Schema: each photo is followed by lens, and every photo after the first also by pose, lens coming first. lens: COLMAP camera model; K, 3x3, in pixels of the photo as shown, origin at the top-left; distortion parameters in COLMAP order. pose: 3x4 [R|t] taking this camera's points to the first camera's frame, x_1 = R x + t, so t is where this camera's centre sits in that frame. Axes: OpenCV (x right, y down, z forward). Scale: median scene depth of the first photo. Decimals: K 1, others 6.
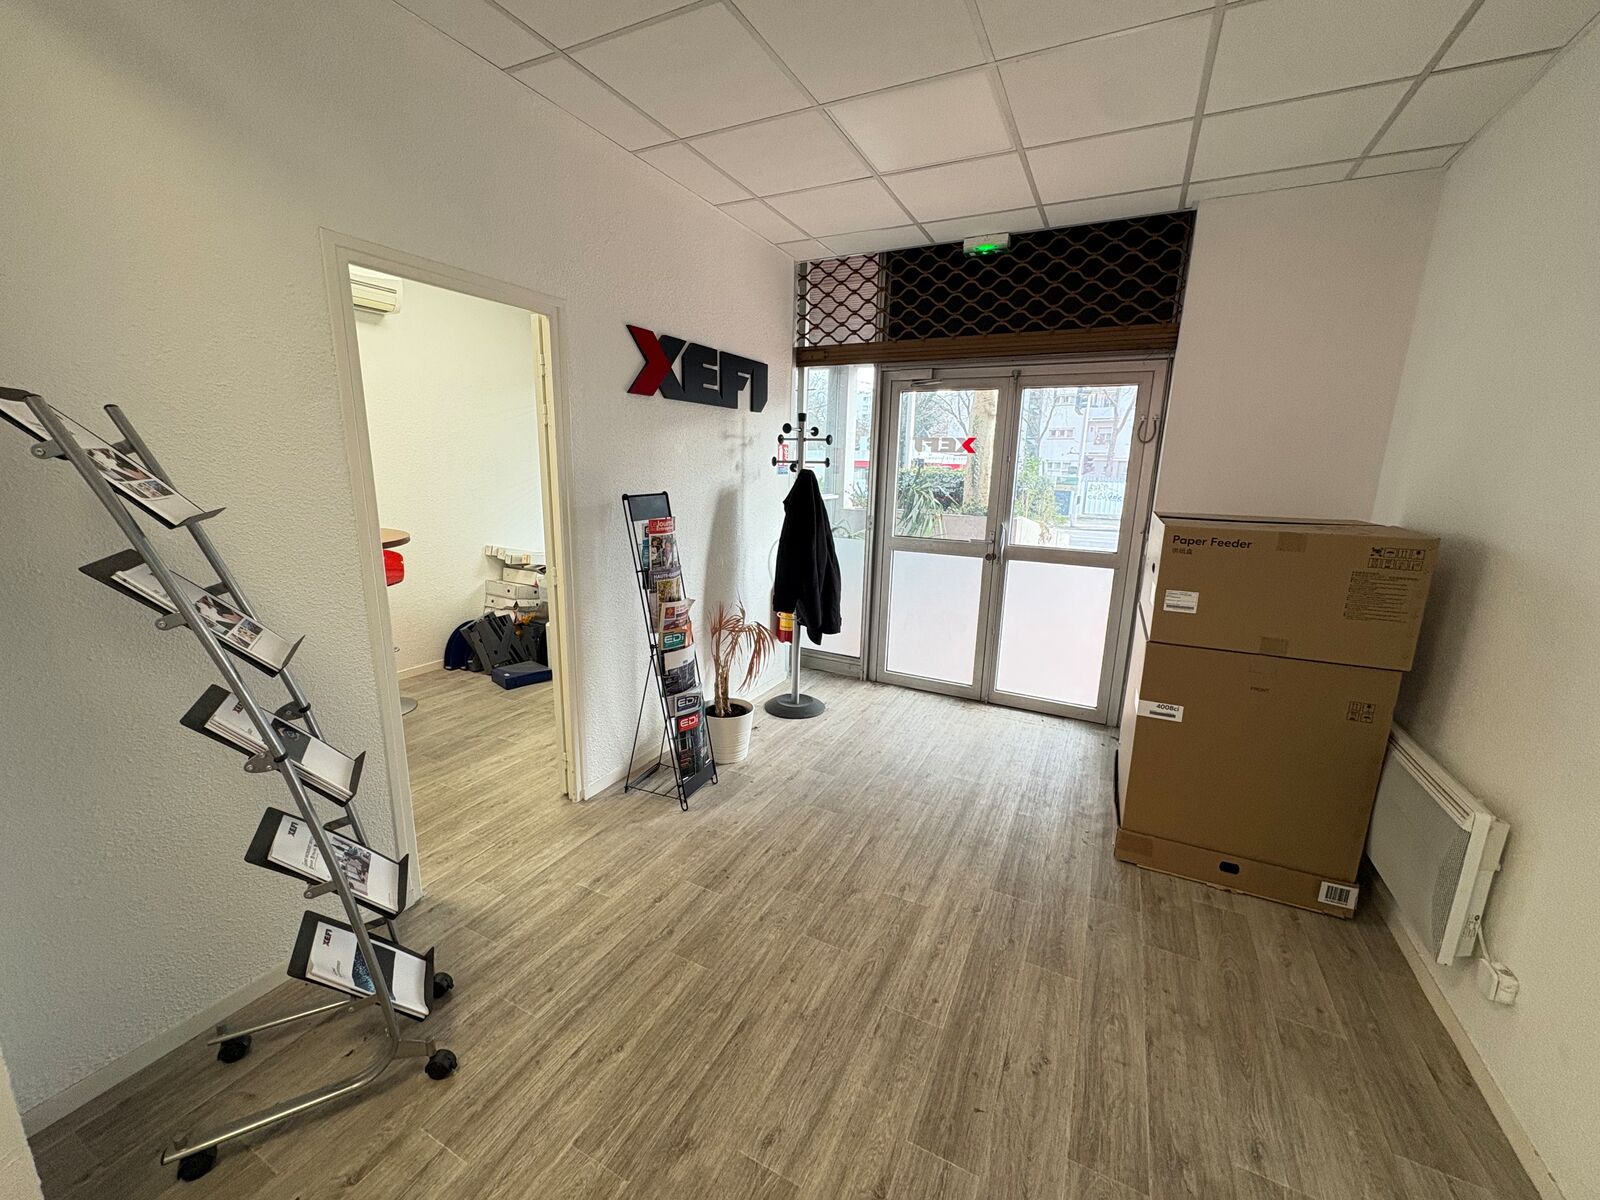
lens RADIAL K [[633.3, 0, 798.4], [0, 633.3, 597.6], [0, 0, 1]] dist [0.000661, 0.000125]
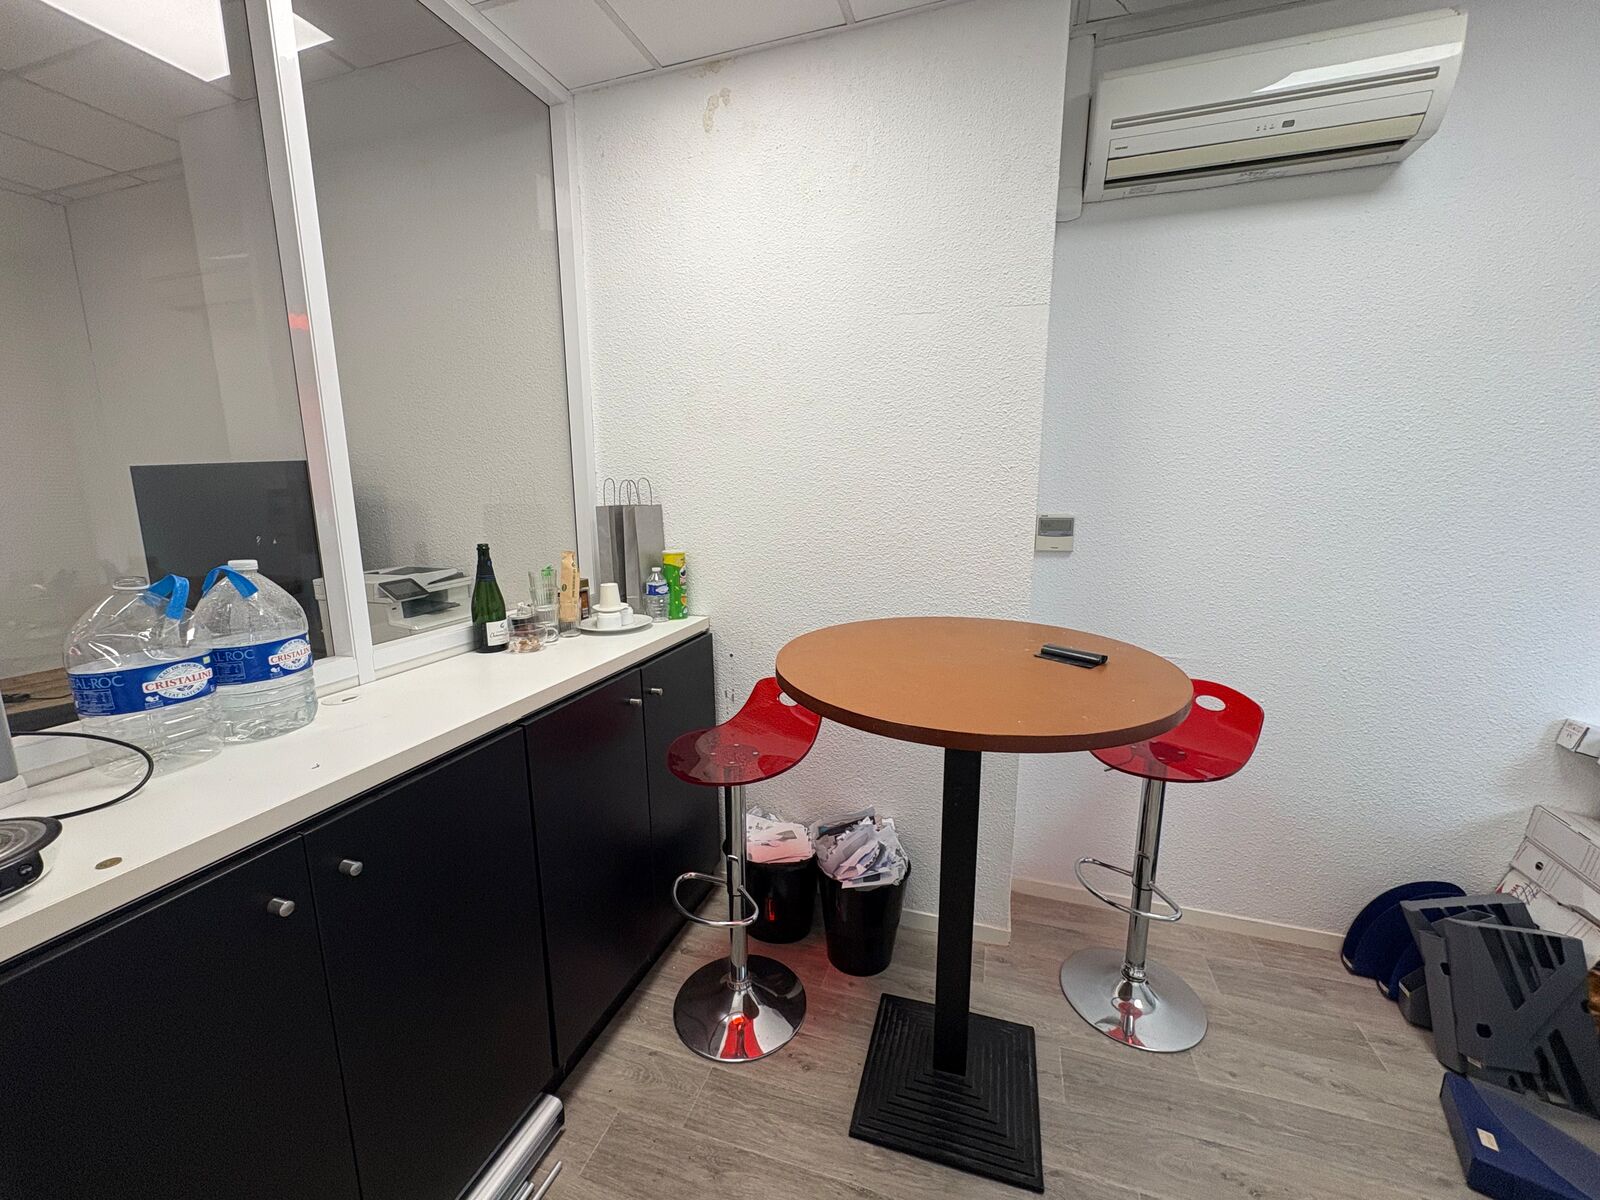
lens RADIAL K [[633.3, 0, 801.6], [0, 633.3, 599.2], [0, 0, 1]] dist [0.000661, 0.000125]
pose [[0.157970, 0.150158, -0.975960, -0.134822], [-0.197973, 0.973118, 0.117676, -0.067426], [0.967394, 0.174624, 0.183451, 0.309519]]
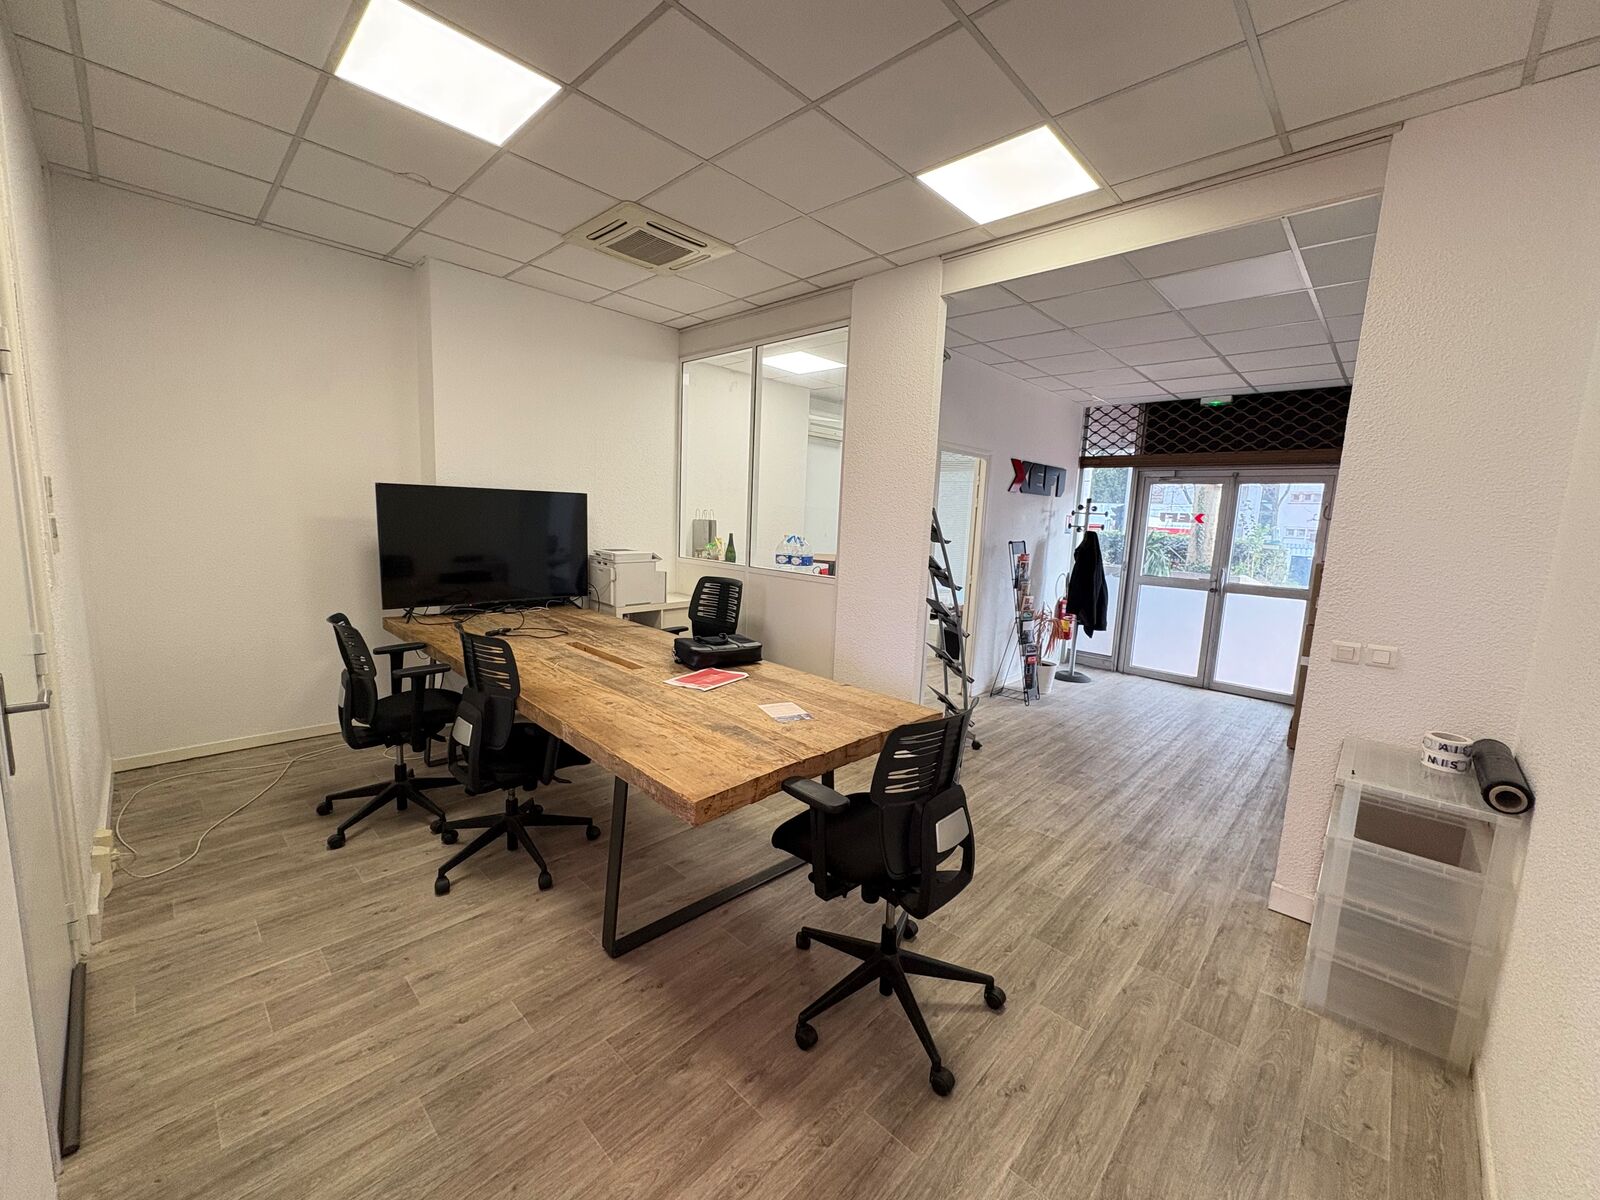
lens RADIAL K [[633.3, 0, 797.7], [0, 633.3, 599.9], [0, 0, 1]] dist [0.000661, 0.000125]
pose [[0.957640, 0.055035, -0.282659, -0.239068], [-0.079361, 0.993995, -0.075337, 0.163543], [0.276816, 0.094578, 0.956257, -0.787455]]
